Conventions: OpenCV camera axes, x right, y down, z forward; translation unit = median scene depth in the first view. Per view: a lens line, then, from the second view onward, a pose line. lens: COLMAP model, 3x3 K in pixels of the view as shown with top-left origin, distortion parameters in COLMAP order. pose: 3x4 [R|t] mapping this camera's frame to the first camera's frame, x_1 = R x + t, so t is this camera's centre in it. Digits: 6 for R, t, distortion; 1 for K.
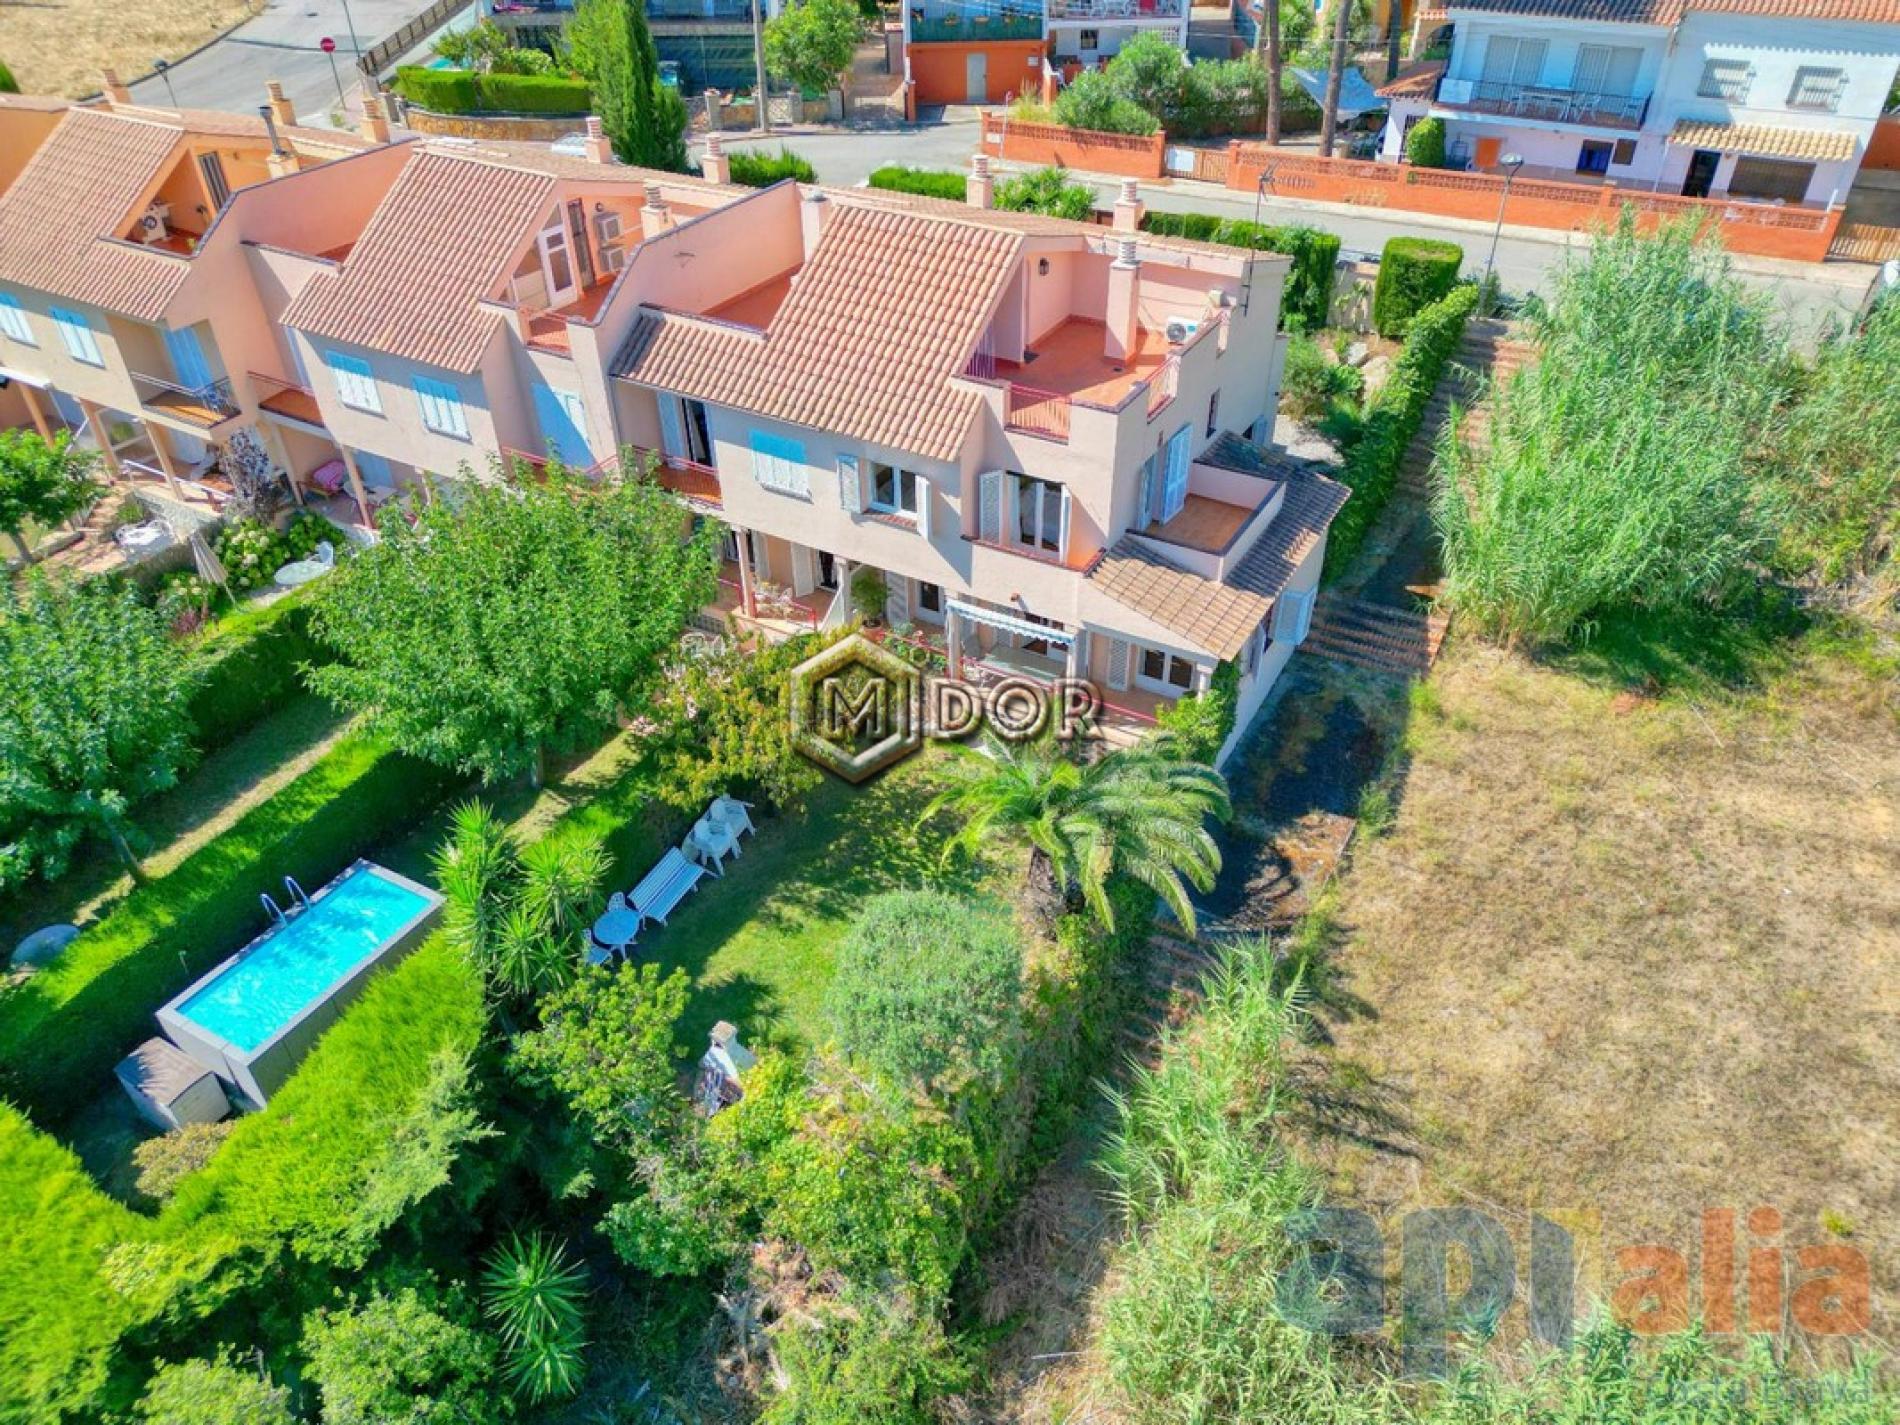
lens RADIAL K [[1356.0, 0, 950.0], [0, 1356.0, 712.5], [0, 0, 1]] dist [0.001239, 0.002366]
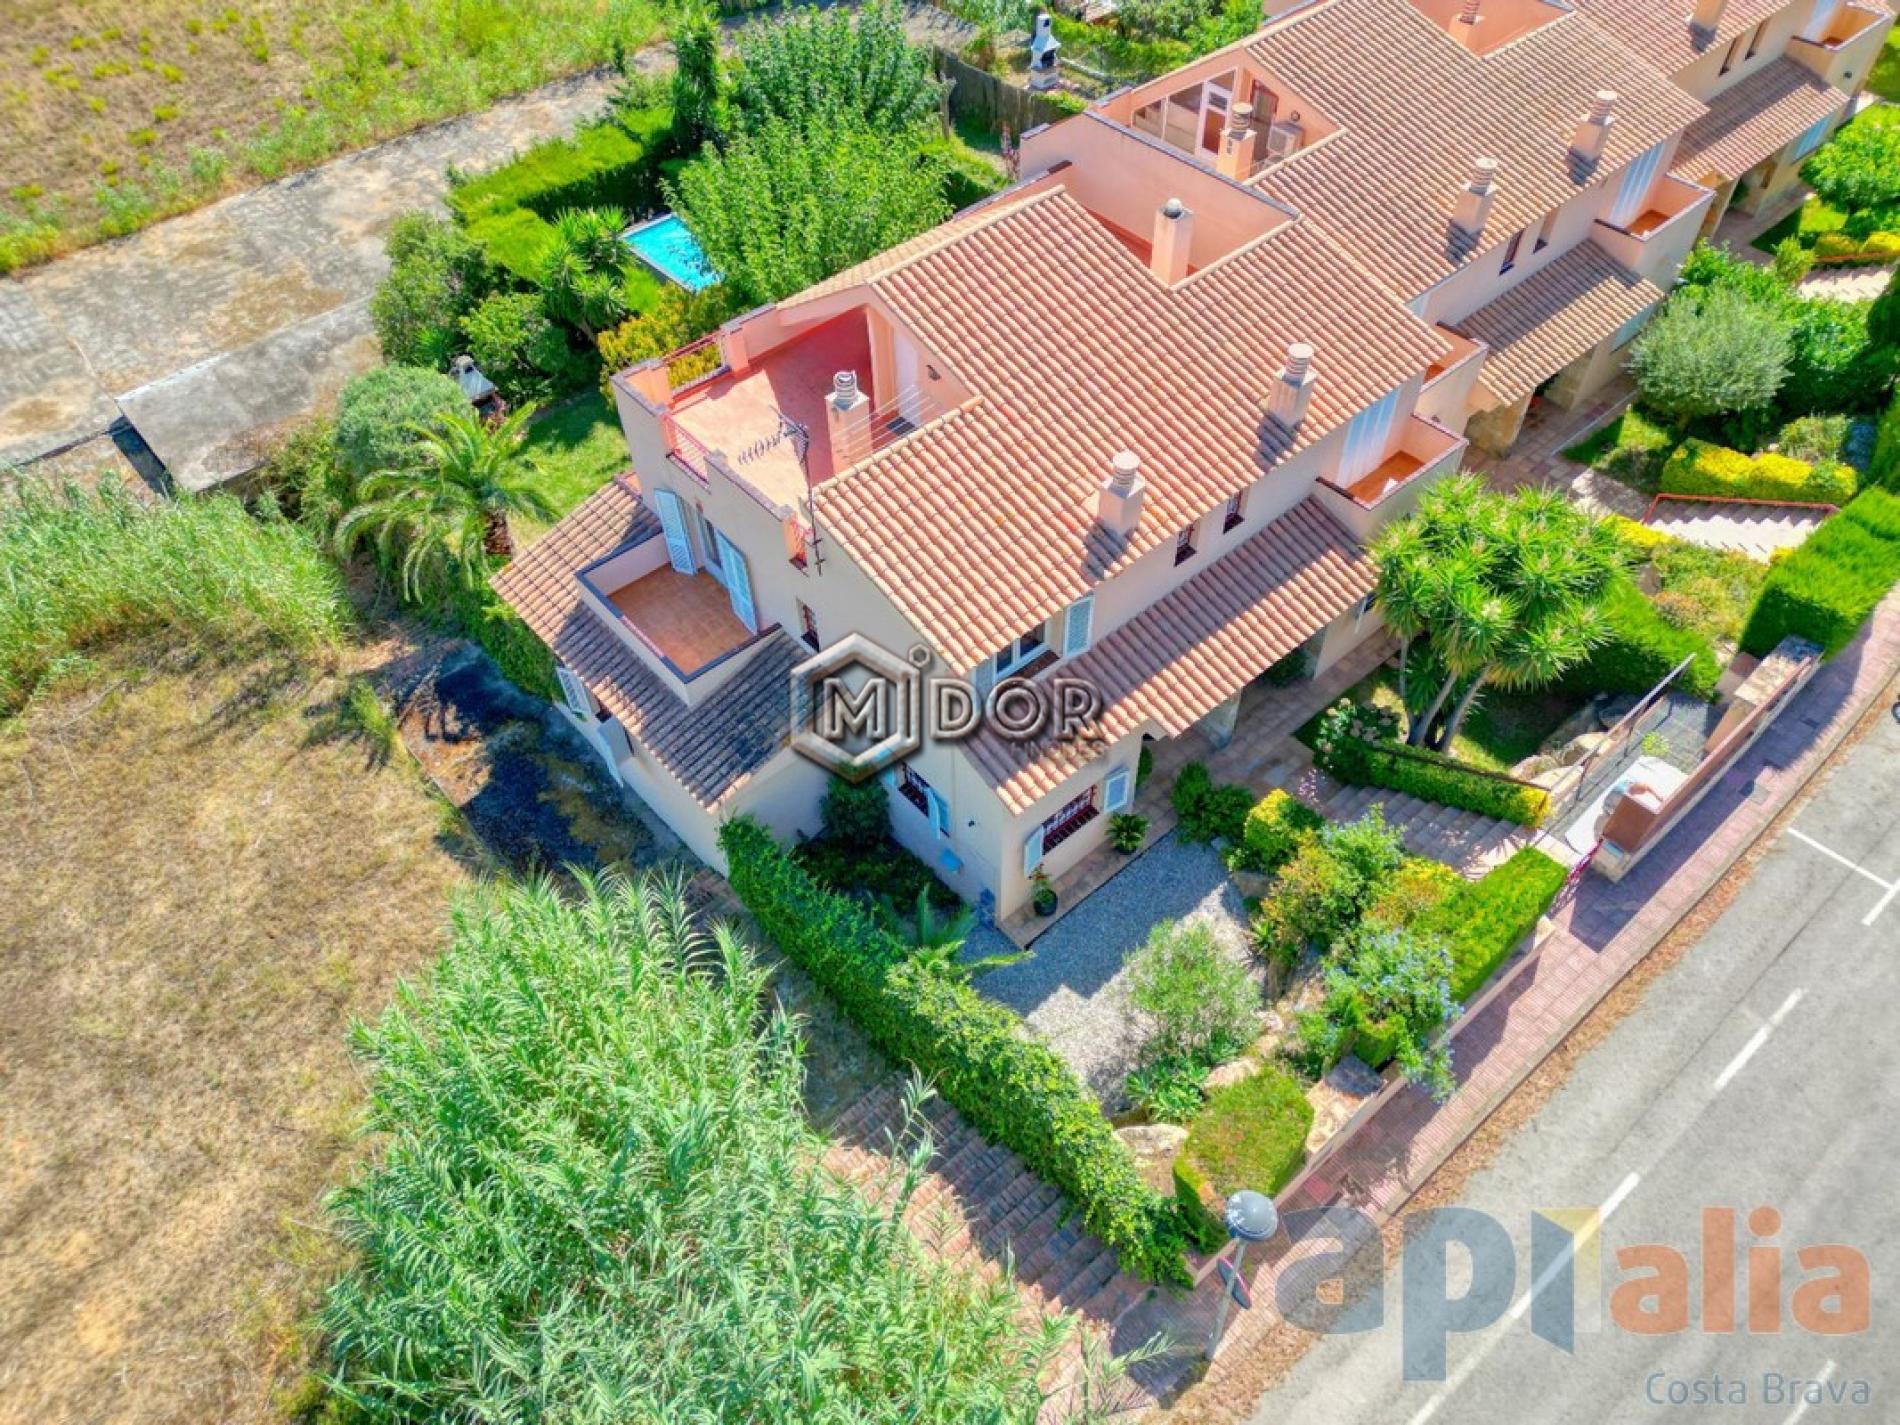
lens RADIAL K [[1356.0, 0, 950.0], [0, 1356.0, 712.5], [0, 0, 1]] dist [0.001239, 0.002366]
pose [[-0.321672, 0.732913, -0.599471, 0.774378], [-0.544366, 0.374874, 0.750423, -0.958048], [0.774721, 0.567722, 0.278387, 1.009492]]
